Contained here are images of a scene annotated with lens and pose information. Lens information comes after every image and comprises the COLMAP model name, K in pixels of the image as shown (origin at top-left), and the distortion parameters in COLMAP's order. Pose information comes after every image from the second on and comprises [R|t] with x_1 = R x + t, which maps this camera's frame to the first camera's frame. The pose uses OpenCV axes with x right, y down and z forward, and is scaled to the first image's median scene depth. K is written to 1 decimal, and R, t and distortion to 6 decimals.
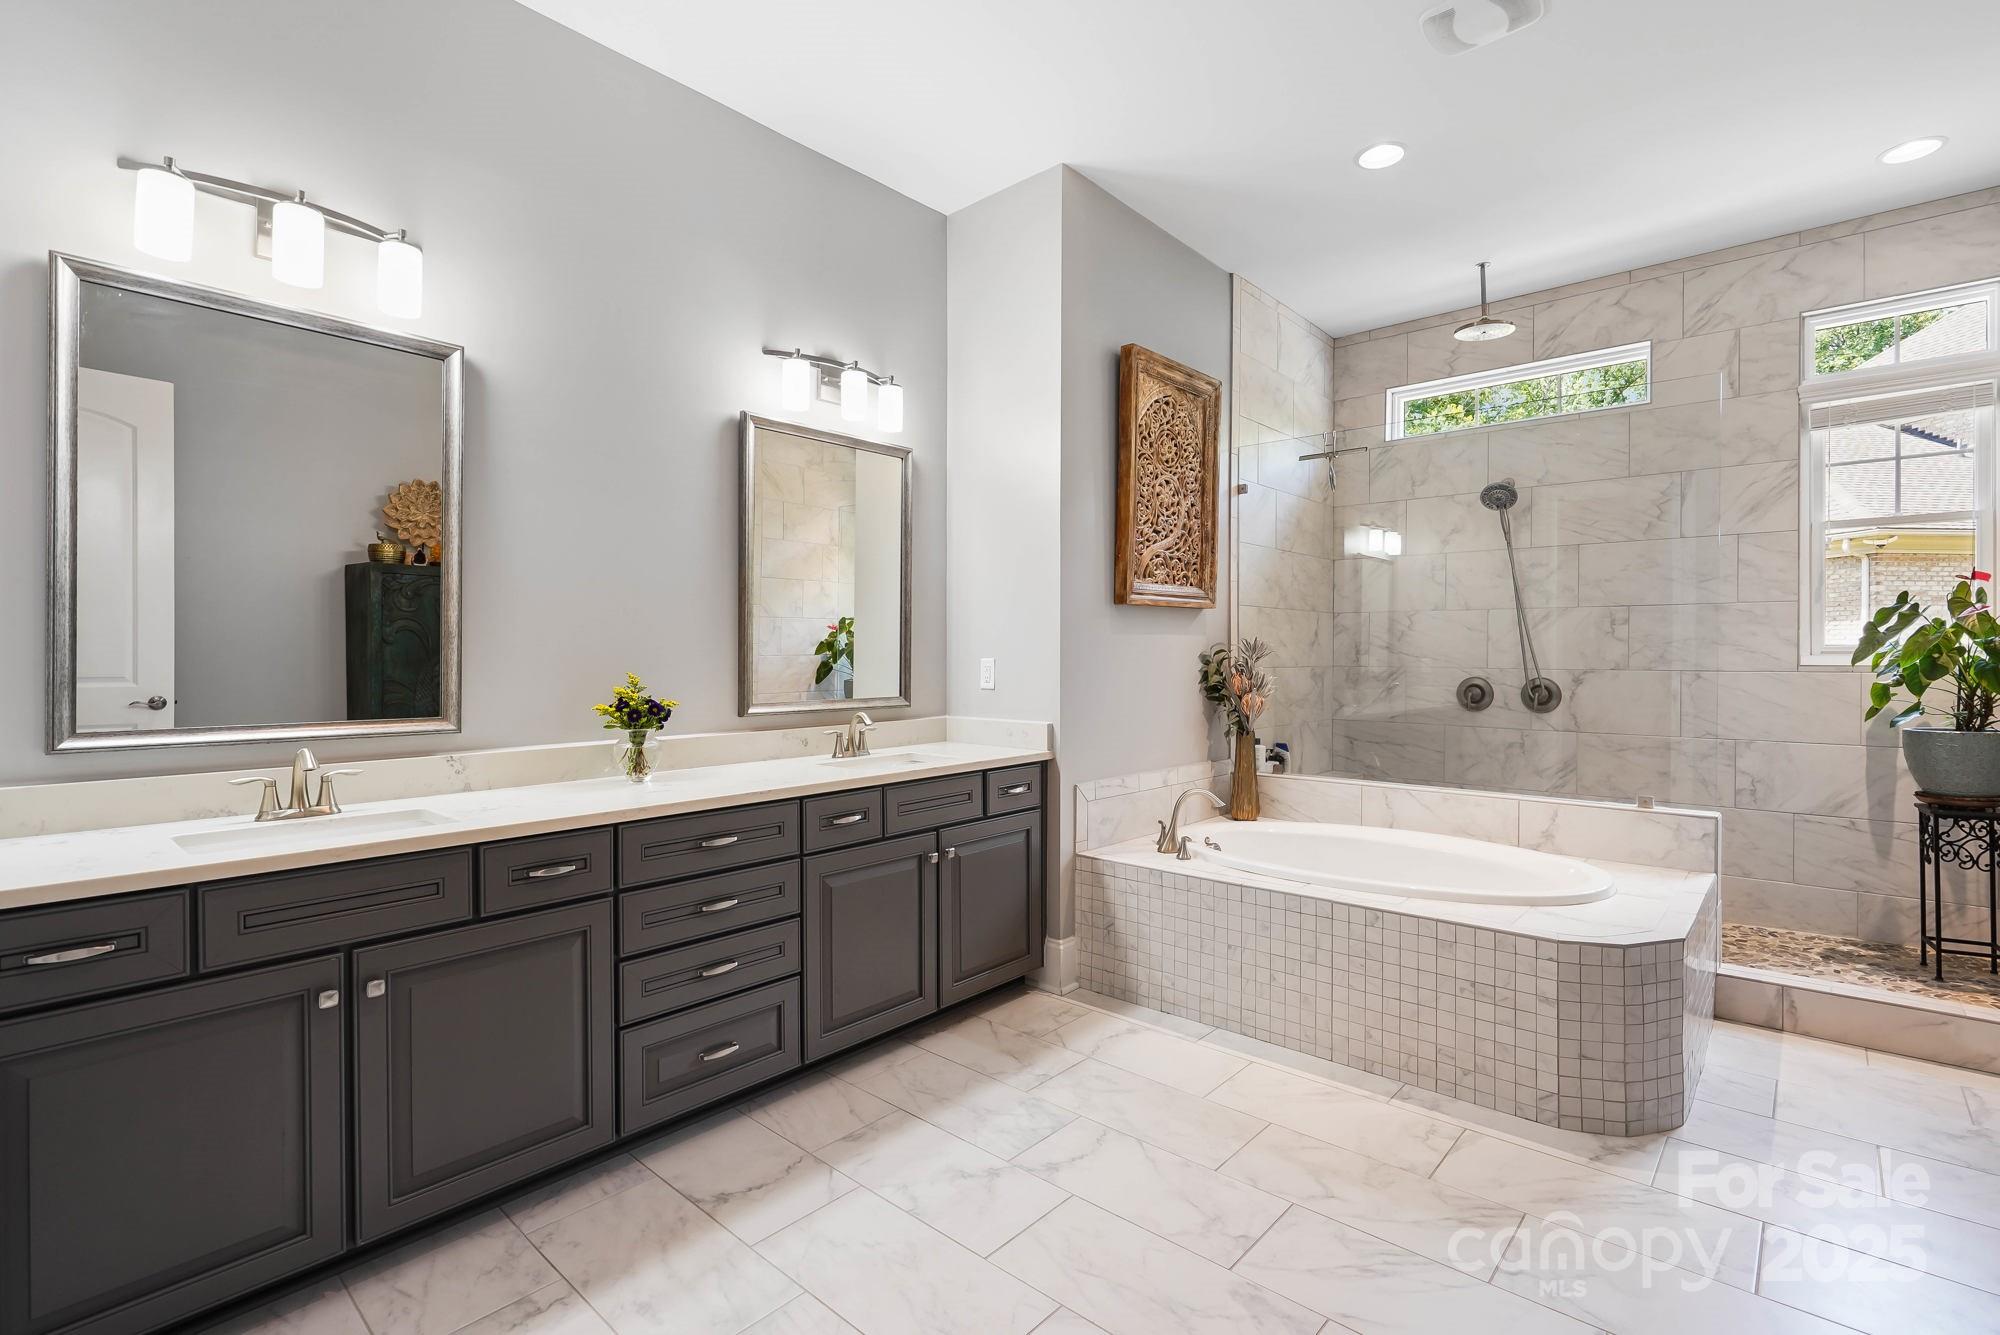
lens RADIAL K [[923.7, 0, 1004.9], [0, 923.7, 666.1], [0, 0, 1]] dist [-0.001036, 0.000167]
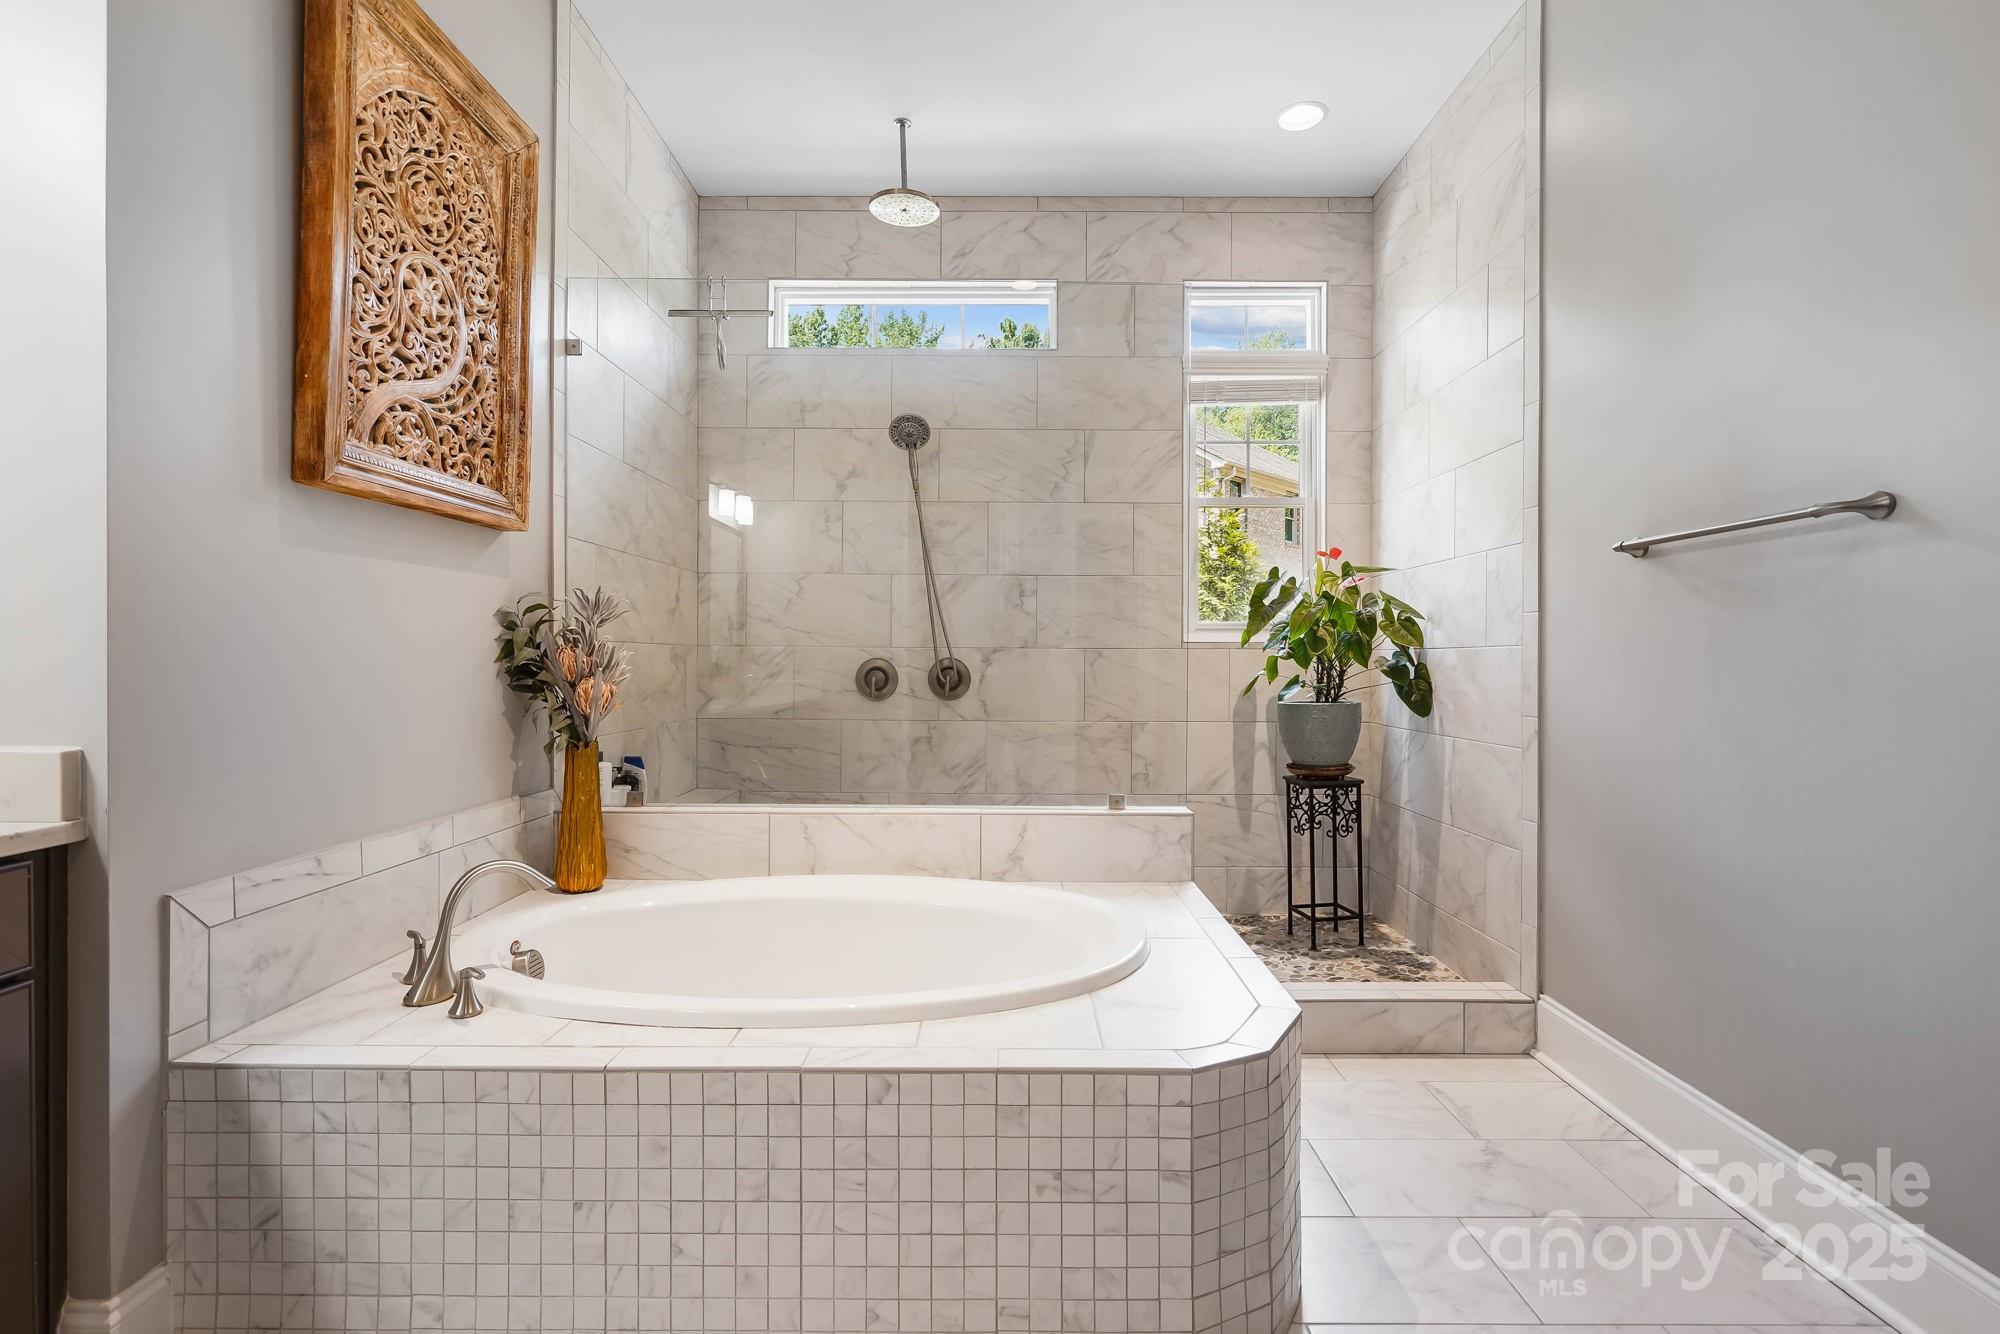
lens RADIAL K [[923.7, 0, 1004.9], [0, 923.7, 665.6], [0, 0, 1]] dist [-0.001036, 0.000167]
pose [[0.751714, -0.001702, 0.659487, 0.075685], [0.004594, 0.999986, -0.002656, 0.025471], [-0.659474, 0.005027, 0.751711, 0.390044]]
